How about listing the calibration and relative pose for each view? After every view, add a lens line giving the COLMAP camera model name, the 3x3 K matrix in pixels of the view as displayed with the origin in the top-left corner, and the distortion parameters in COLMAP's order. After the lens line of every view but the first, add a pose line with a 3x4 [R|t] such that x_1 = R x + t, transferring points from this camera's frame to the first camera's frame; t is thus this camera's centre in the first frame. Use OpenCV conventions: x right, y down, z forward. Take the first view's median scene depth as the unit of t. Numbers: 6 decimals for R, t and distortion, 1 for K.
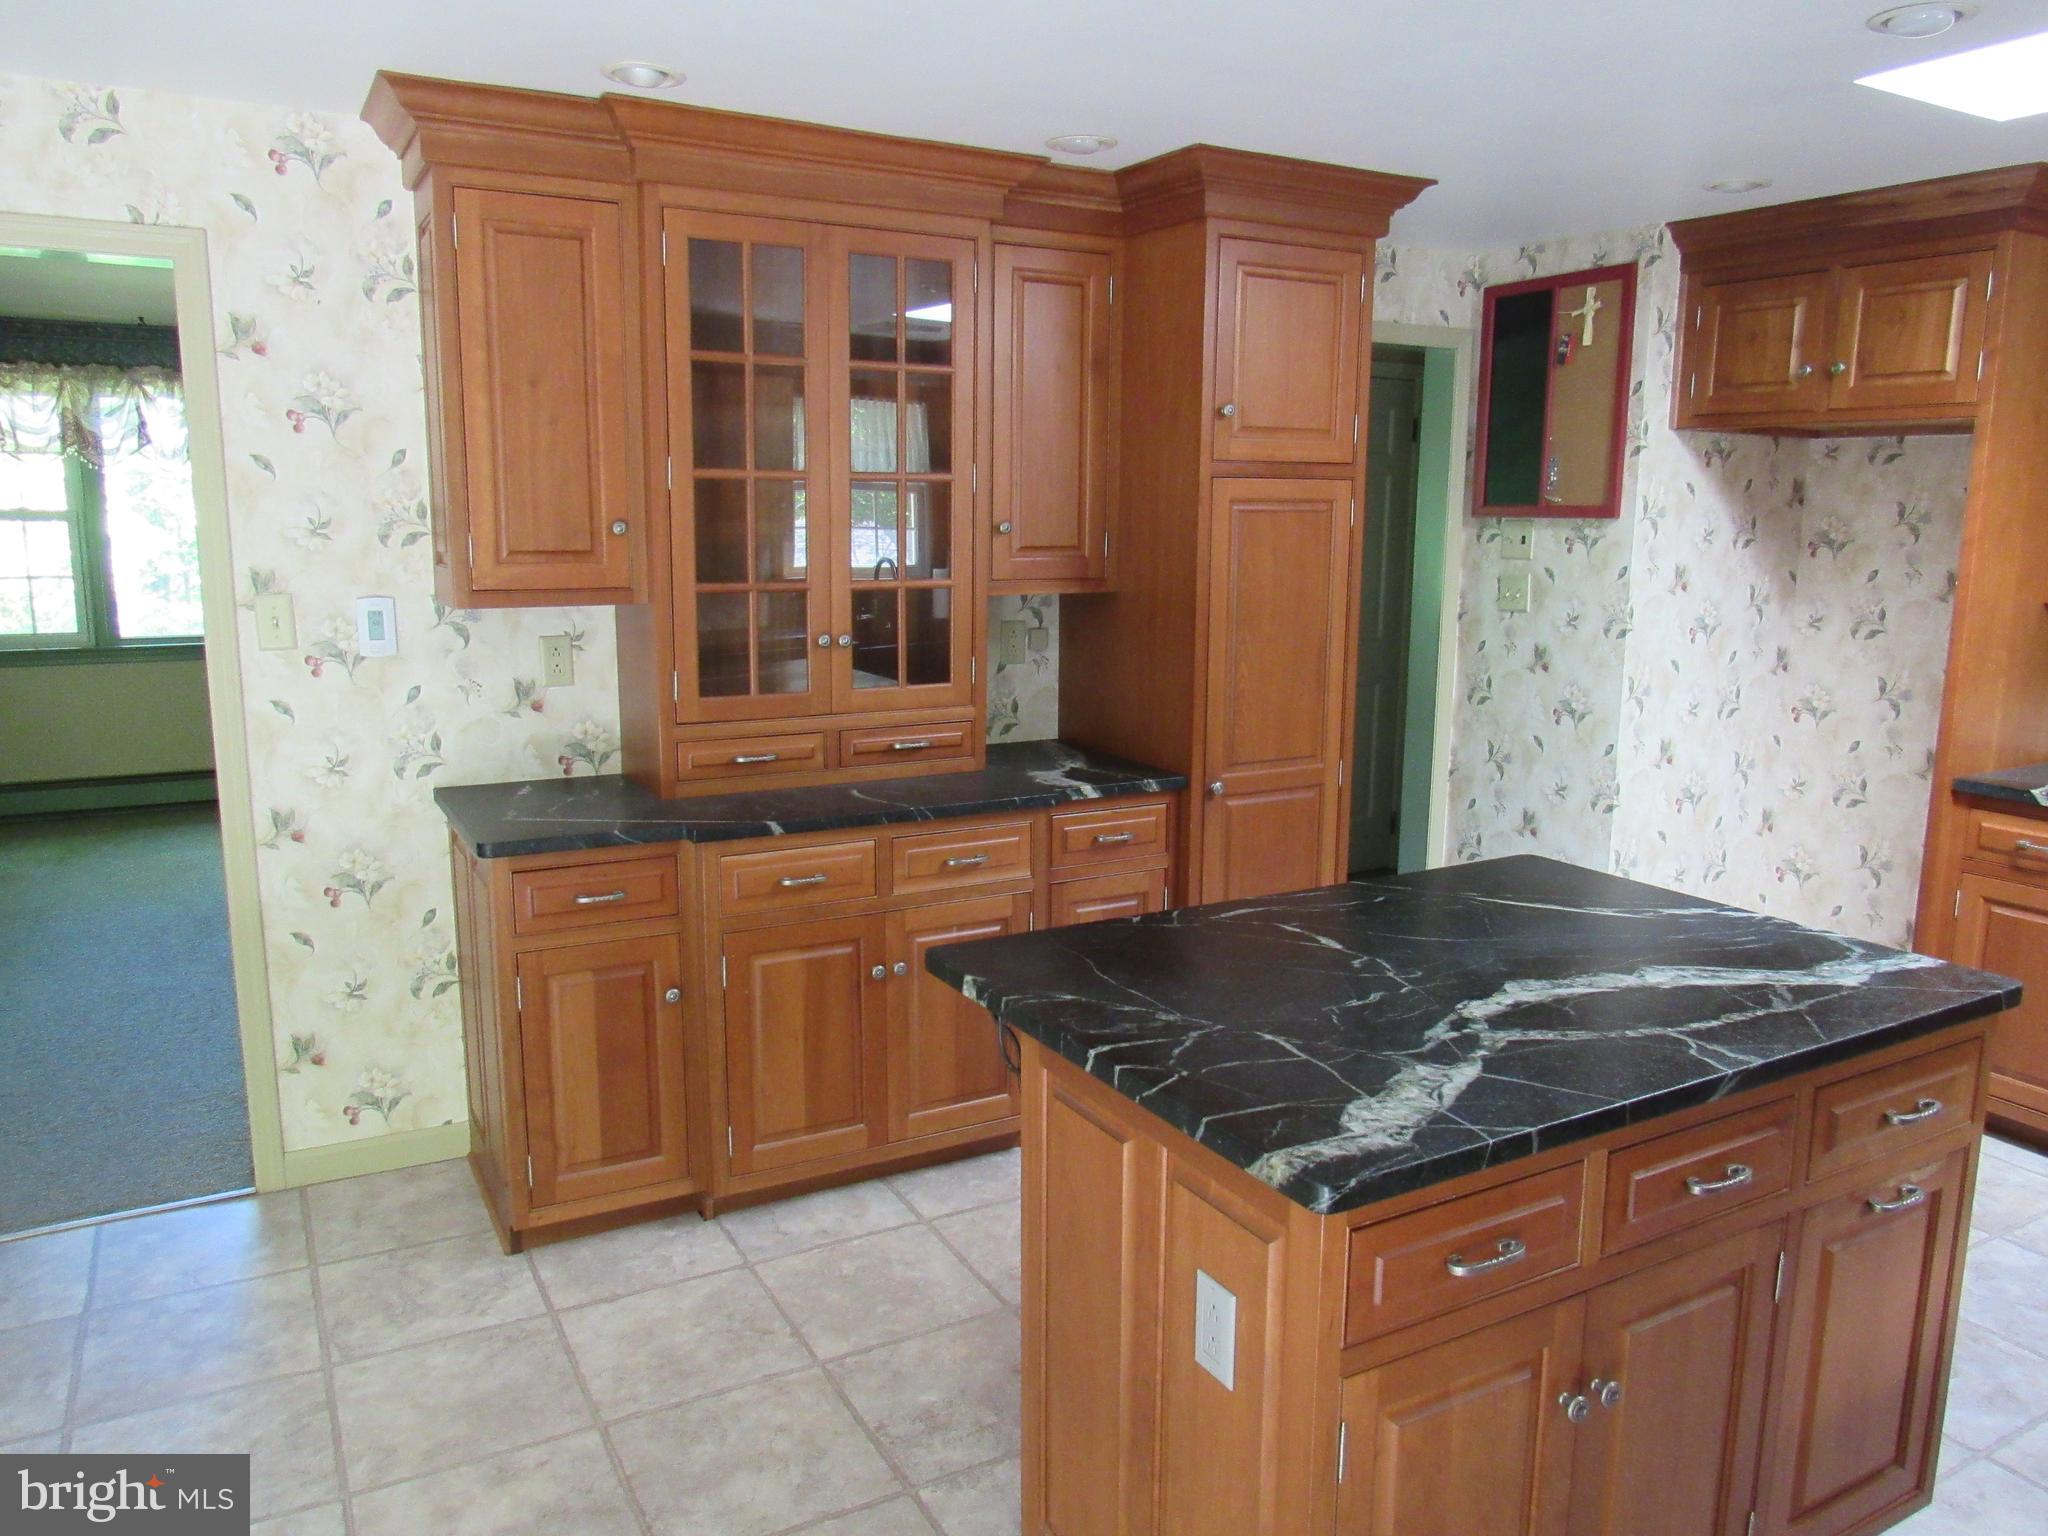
lens RADIAL K [[1459.3, 0, 1030.1], [0, 1459.3, 771.5], [0, 0, 1]] dist [-0.033083, 0.010596]
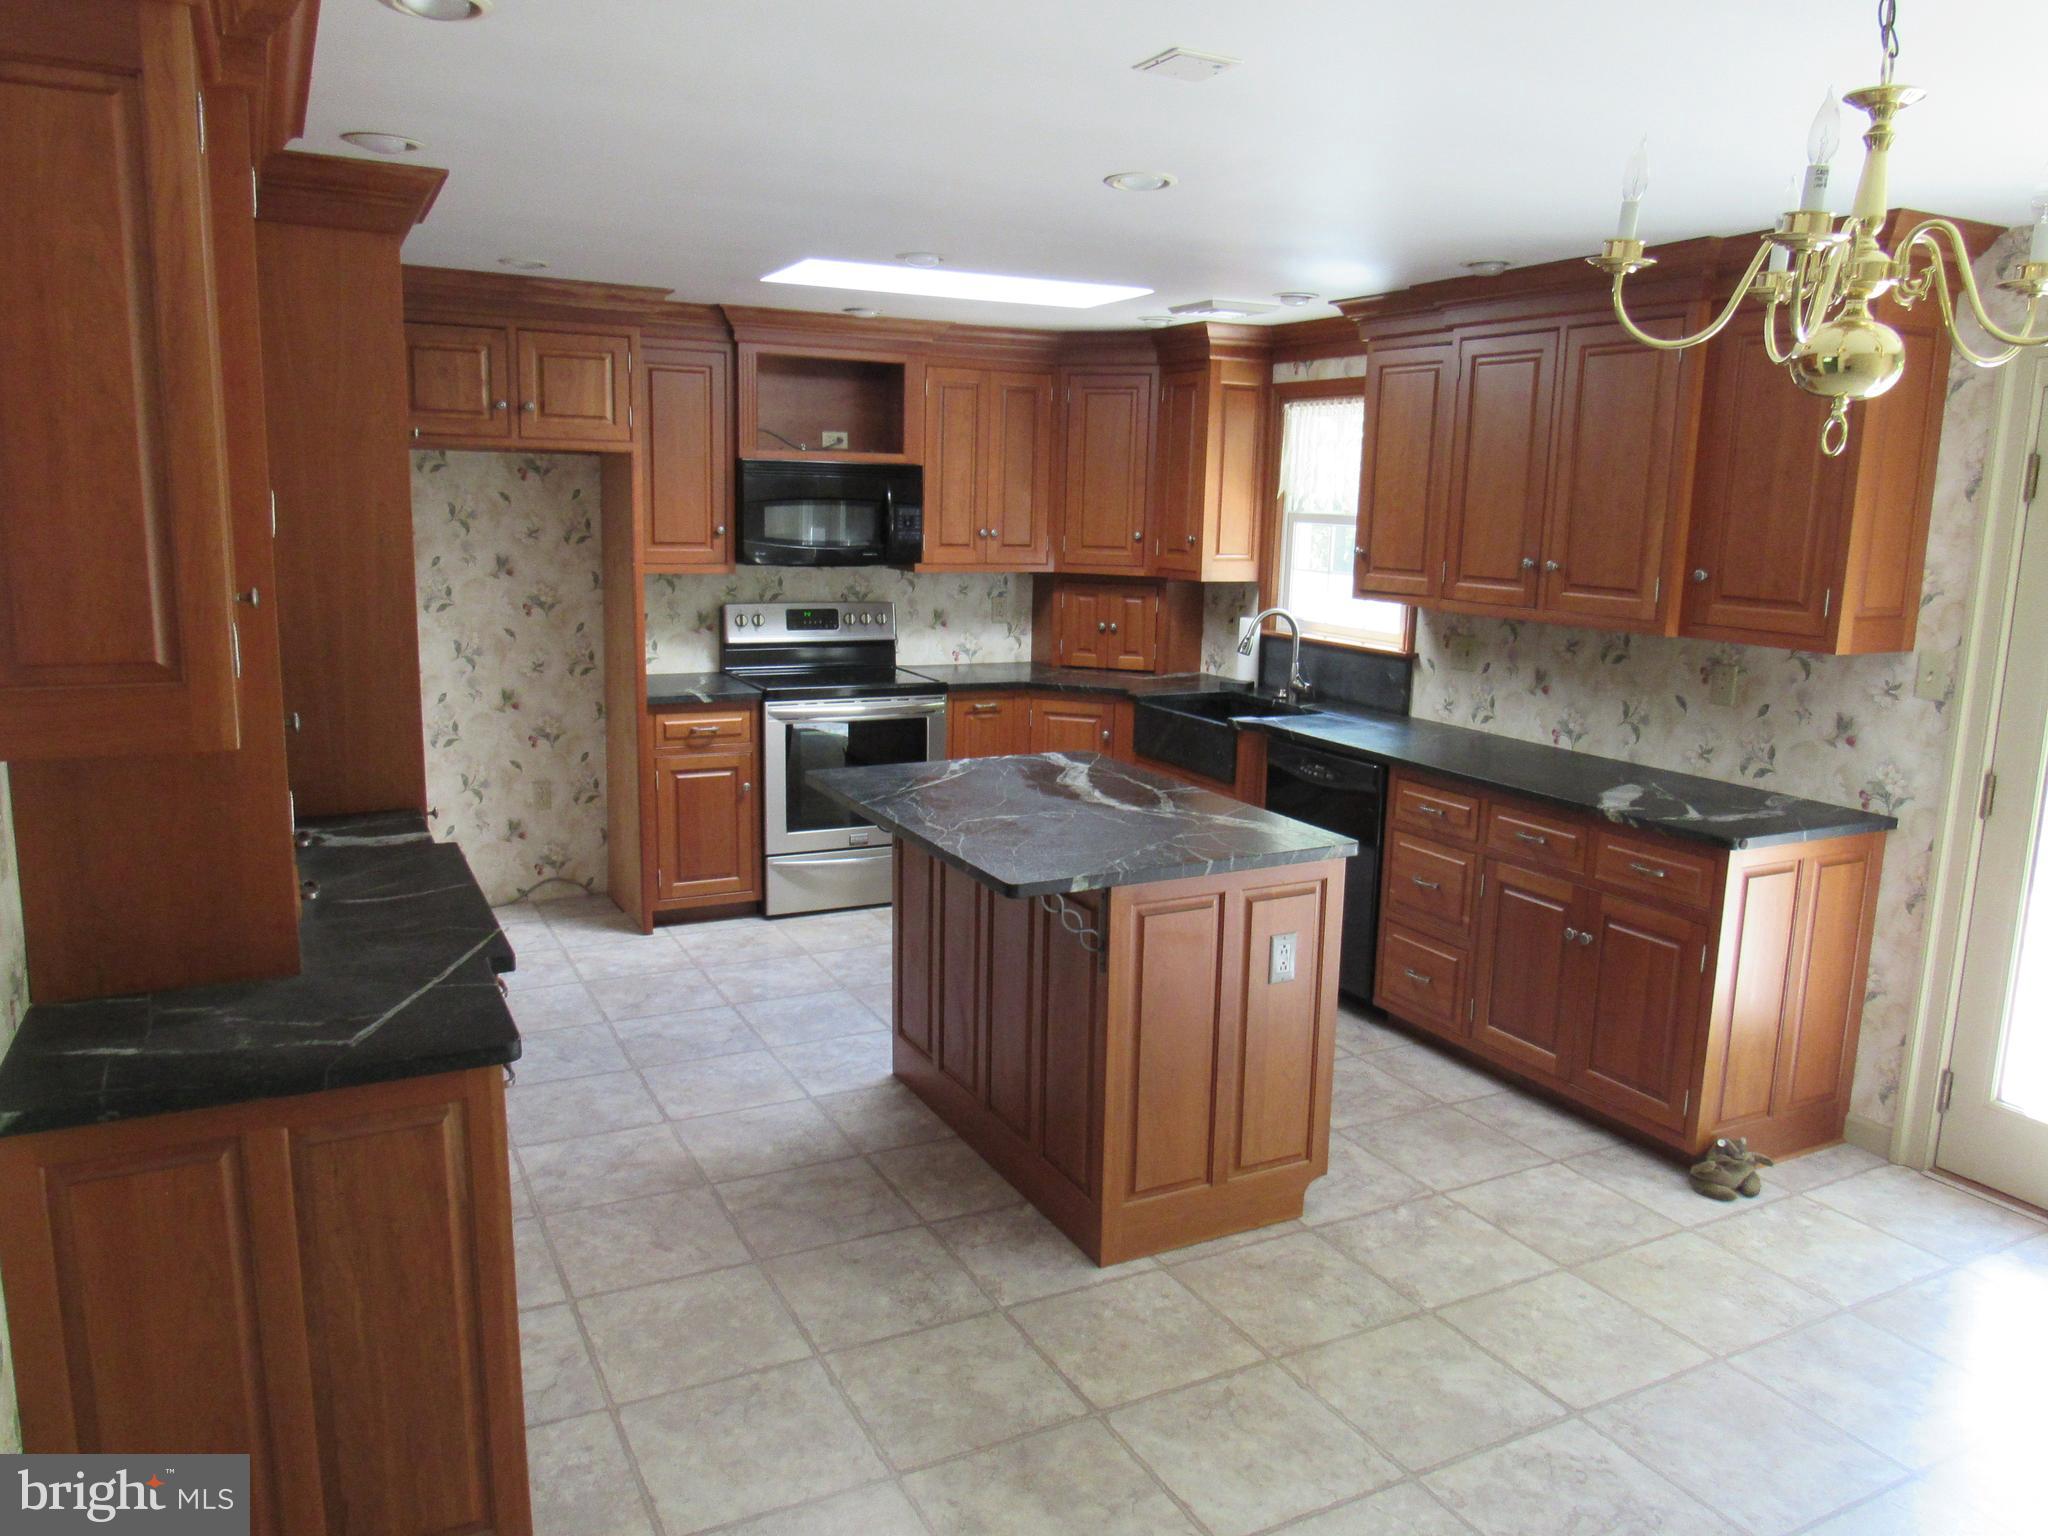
lens RADIAL K [[1459.3, 0, 1041.9], [0, 1459.3, 773.7], [0, 0, 1]] dist [-0.033083, 0.010596]
pose [[0.022081, -0.192048, 0.981137, -1.051079], [0.154405, 0.970257, 0.186443, -0.170621], [-0.987761, 0.147375, 0.051077, 0.686541]]
